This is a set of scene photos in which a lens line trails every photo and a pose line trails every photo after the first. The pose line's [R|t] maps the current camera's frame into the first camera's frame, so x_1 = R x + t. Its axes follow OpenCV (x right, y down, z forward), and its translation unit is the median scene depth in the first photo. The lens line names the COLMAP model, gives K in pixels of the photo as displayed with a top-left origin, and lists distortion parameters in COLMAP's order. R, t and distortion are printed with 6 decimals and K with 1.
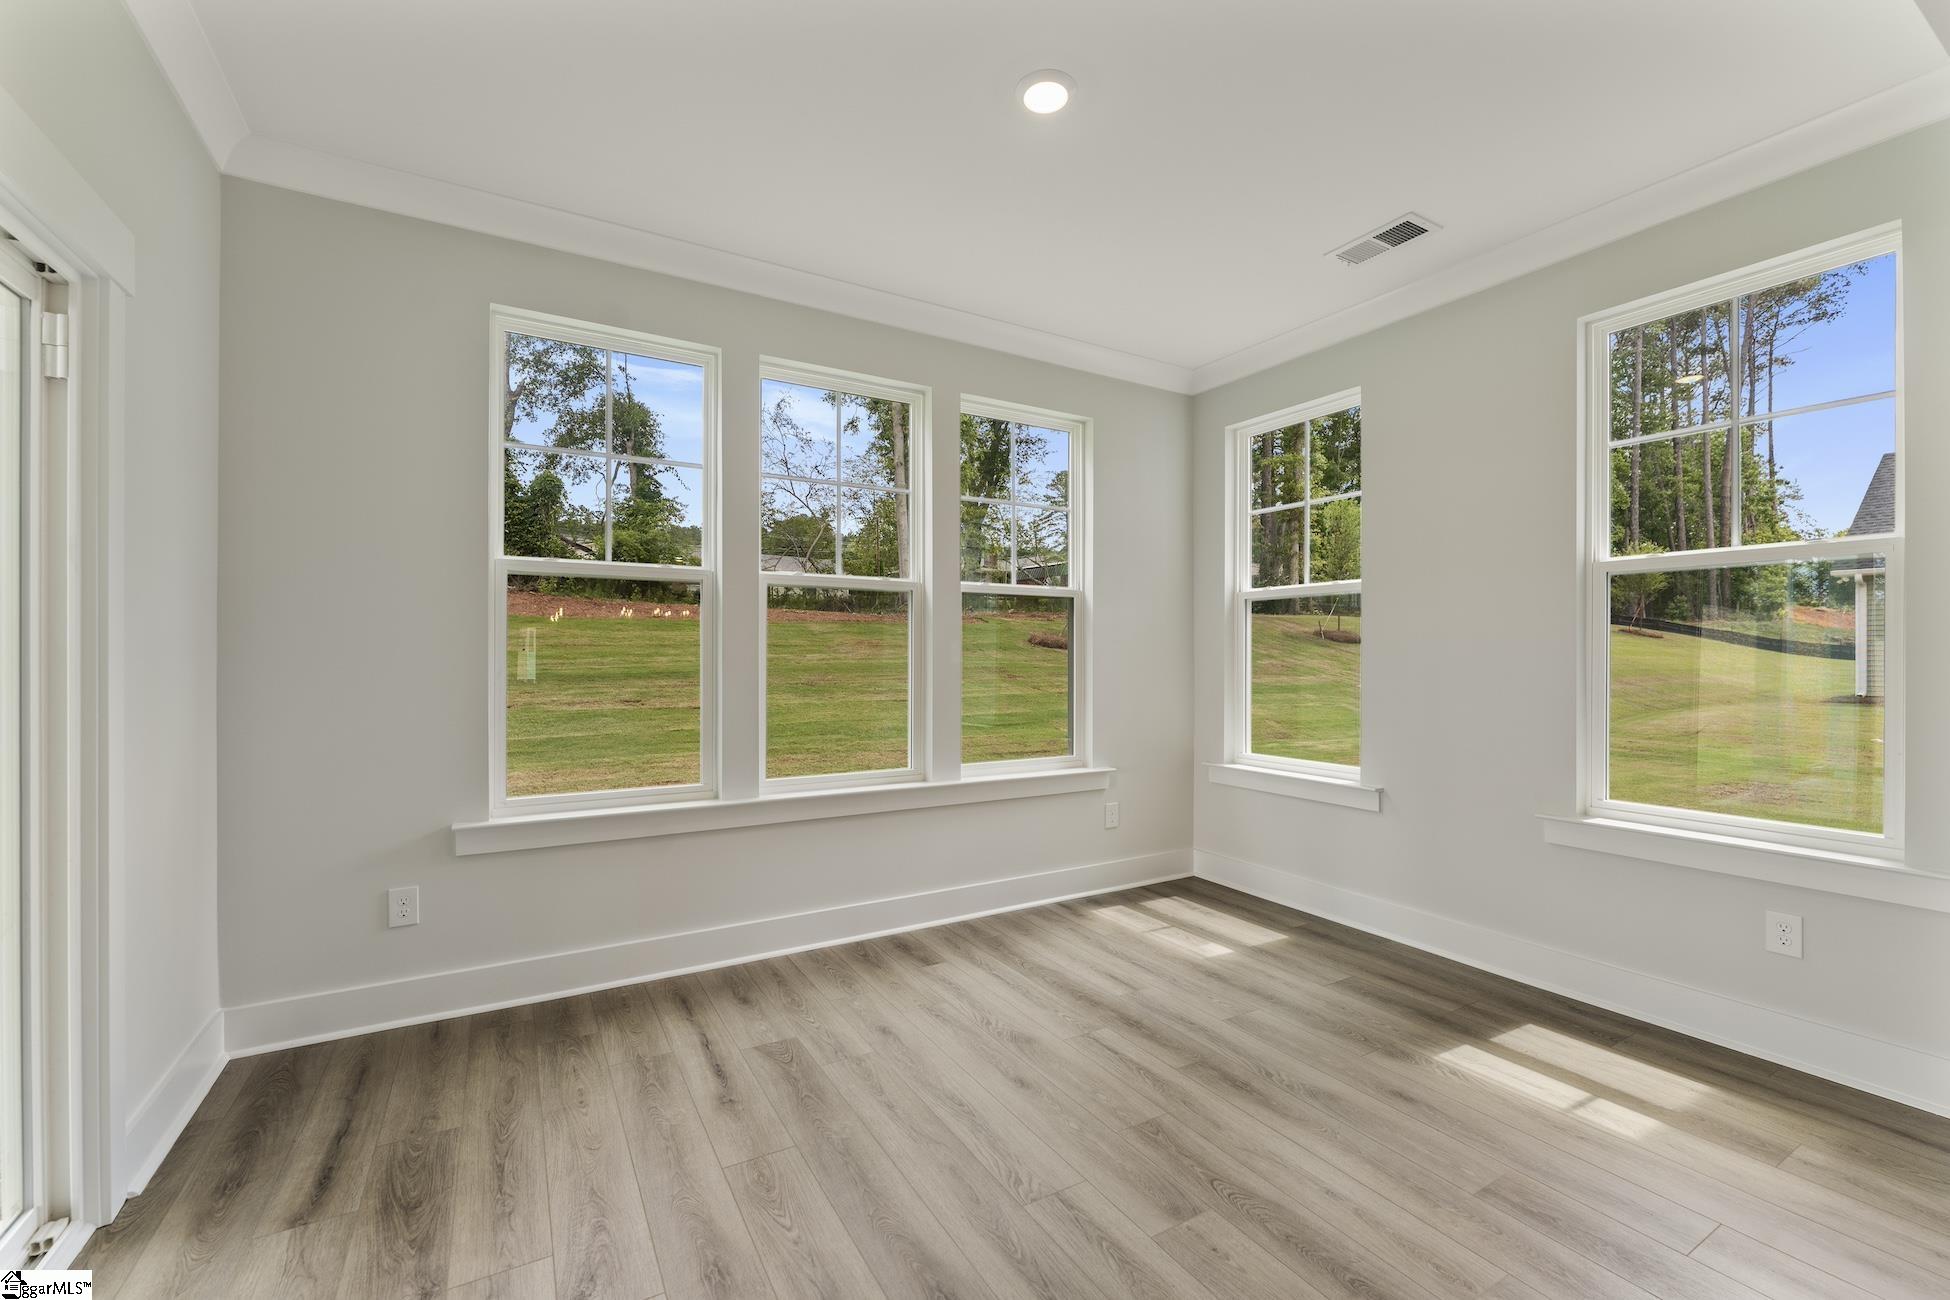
lens RADIAL K [[796.5, 0, 981.1], [0, 796.5, 653.3], [0, 0, 1]] dist [0.014435, 0.000147]
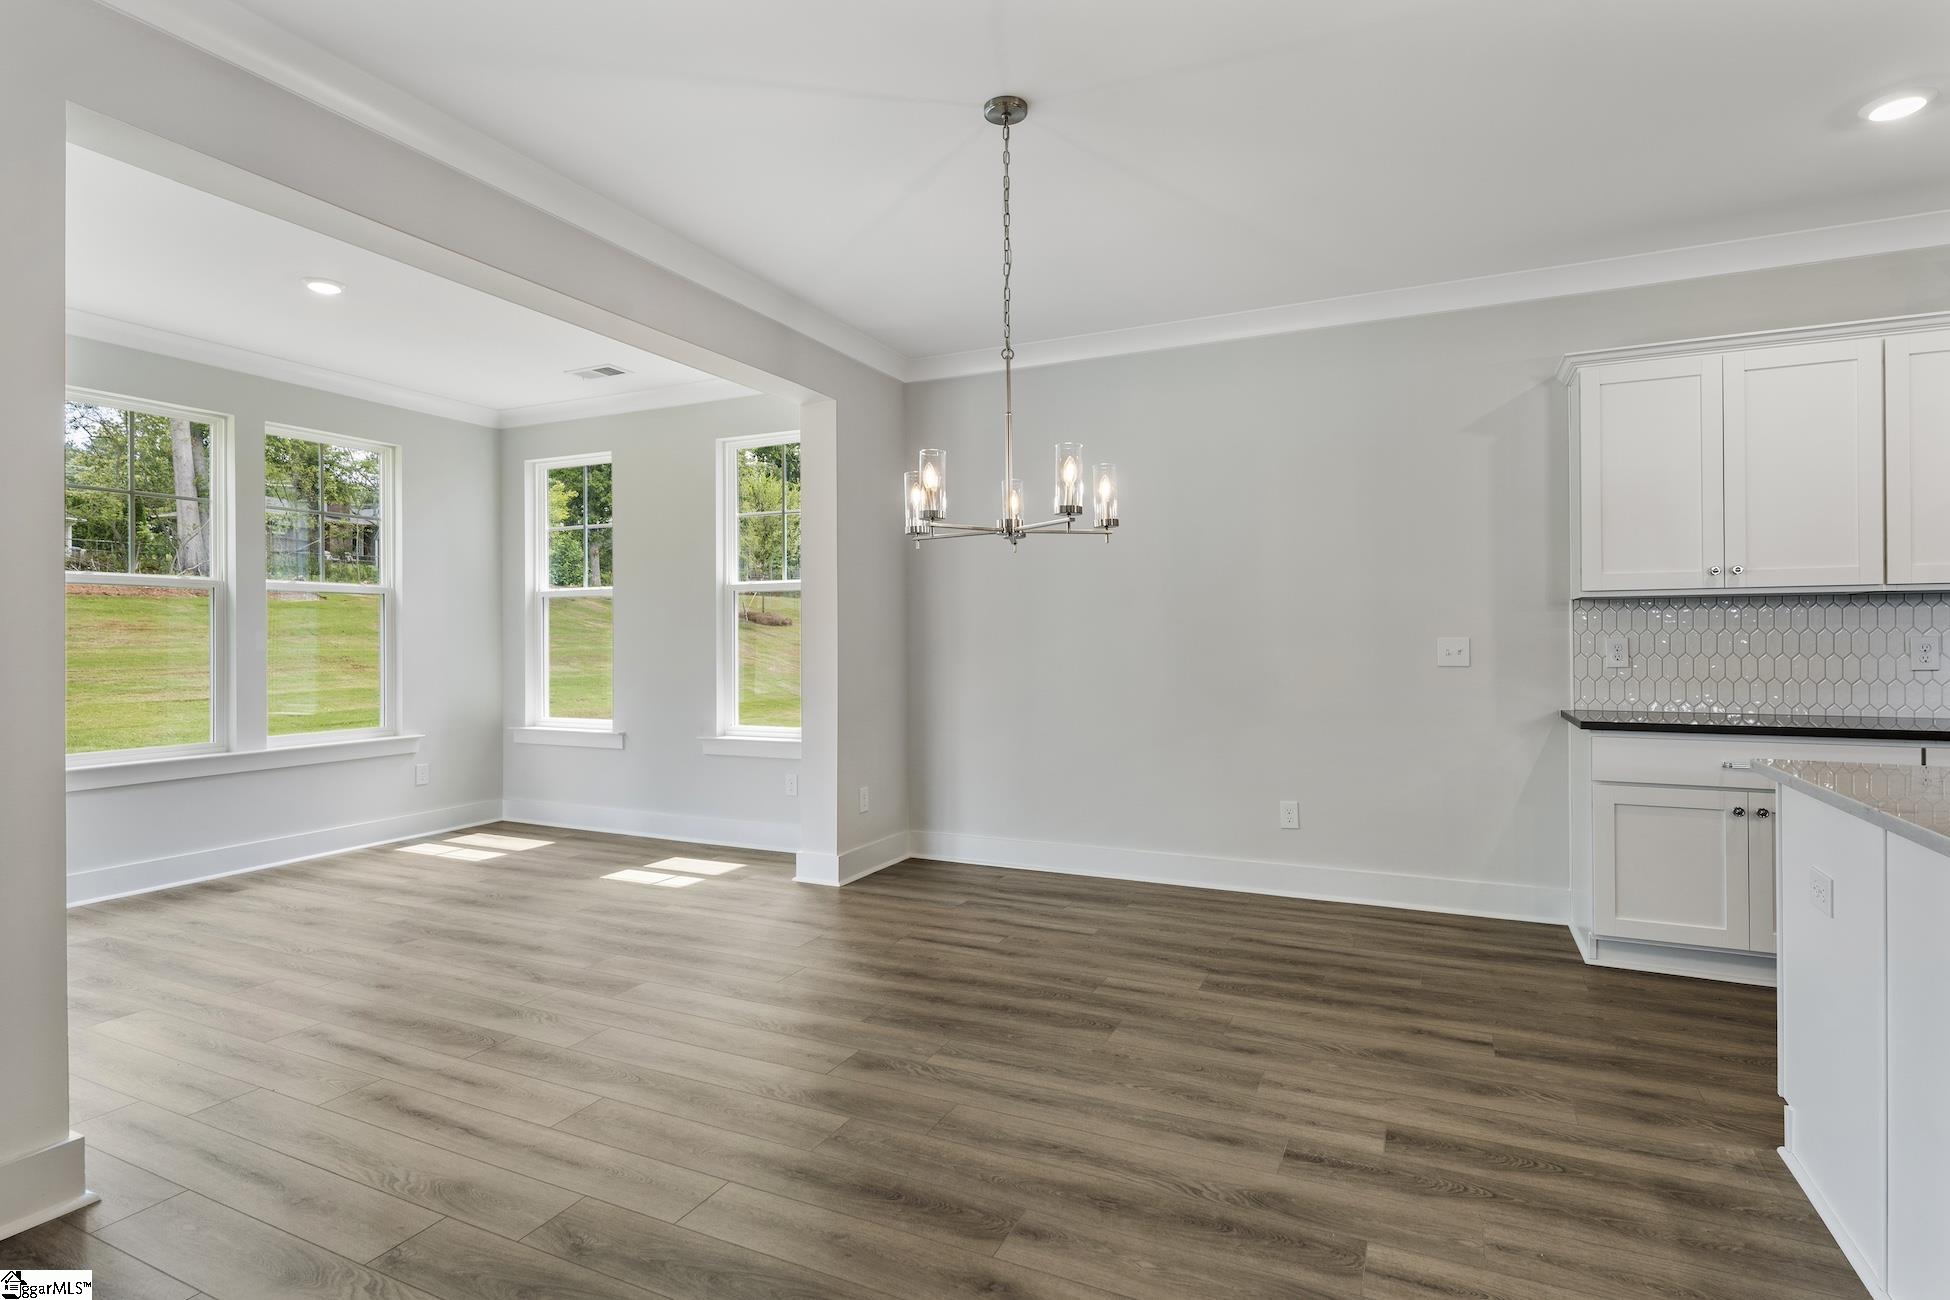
lens RADIAL K [[990.3, 0, 970.7], [0, 990.3, 633.8], [0, 0, 1]] dist [0.005486, 0.000589]
pose [[0.839593, -0.004555, 0.543197, 0.047923], [0.005311, 0.999986, 0.000176, -0.006238], [-0.543191, 0.002738, 0.839605, -0.749976]]
